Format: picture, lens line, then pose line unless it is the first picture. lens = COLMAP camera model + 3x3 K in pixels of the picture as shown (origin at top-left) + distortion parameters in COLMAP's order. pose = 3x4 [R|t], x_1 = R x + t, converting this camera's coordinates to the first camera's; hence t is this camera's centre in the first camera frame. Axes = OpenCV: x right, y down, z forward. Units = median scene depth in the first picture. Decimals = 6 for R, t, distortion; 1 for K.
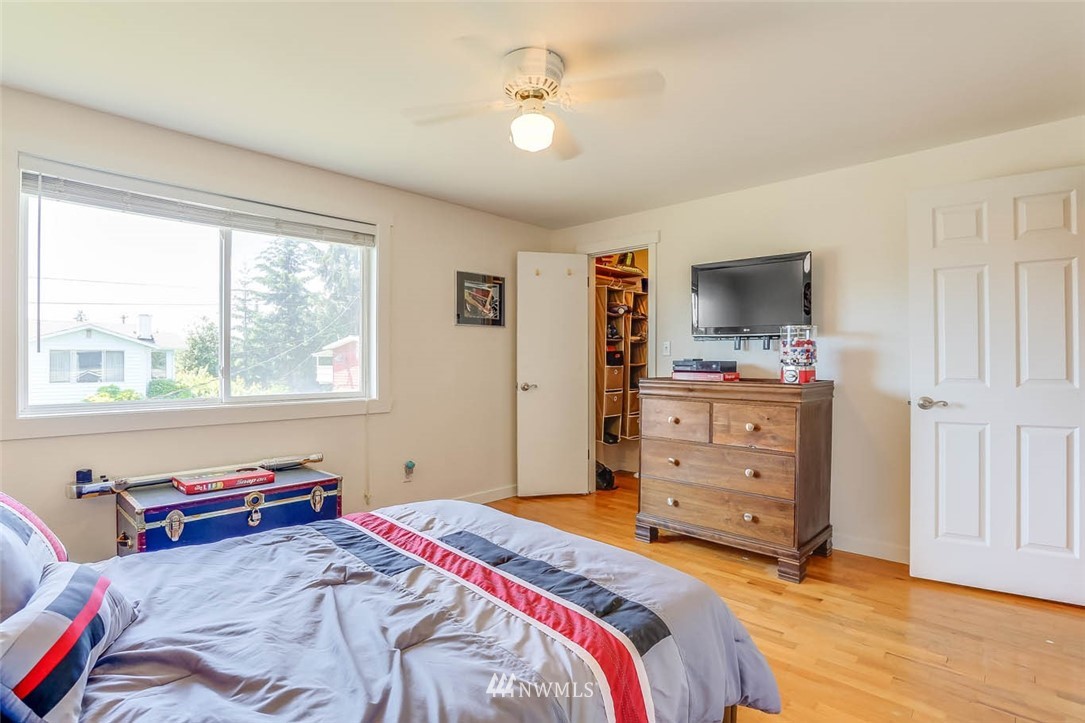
lens RADIAL K [[523.8, 0, 537.2], [0, 523.8, 365.0], [0, 0, 1]] dist [-0.030698, 0.000473]
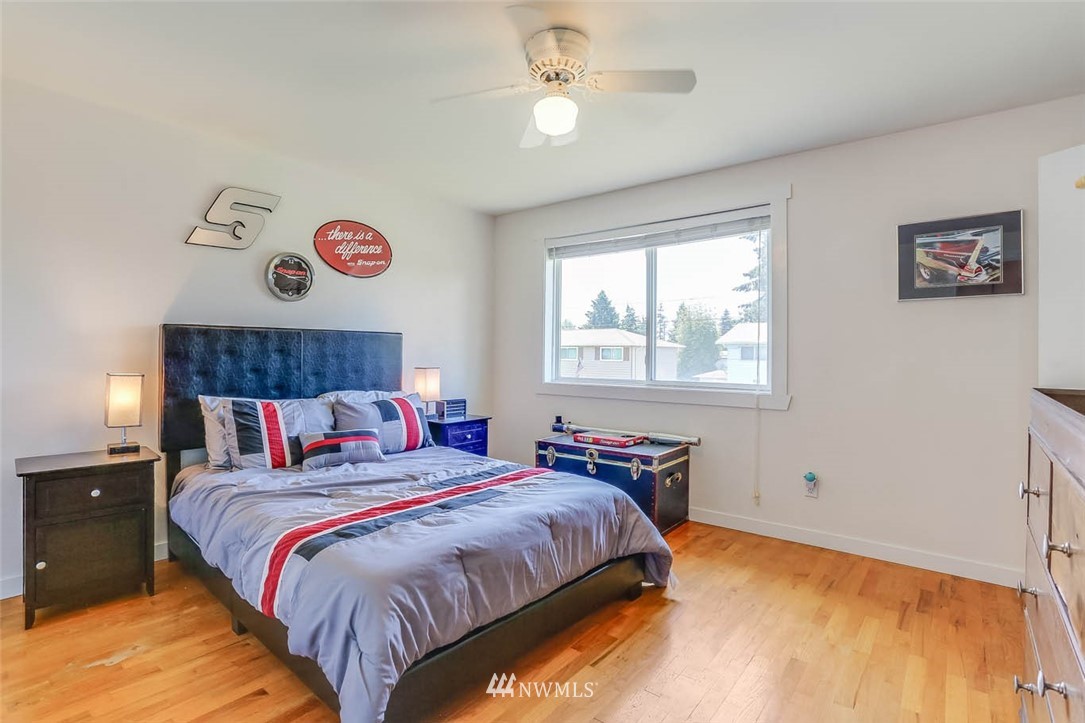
lens RADIAL K [[523.8, 0, 537.8], [0, 523.8, 353.2], [0, 0, 1]] dist [-0.030698, 0.000473]
pose [[0.103020, -0.002593, -0.994676, 0.566755], [-0.013712, 0.999898, -0.004027, 0.003357], [0.994585, 0.014054, 0.102974, 0.511151]]
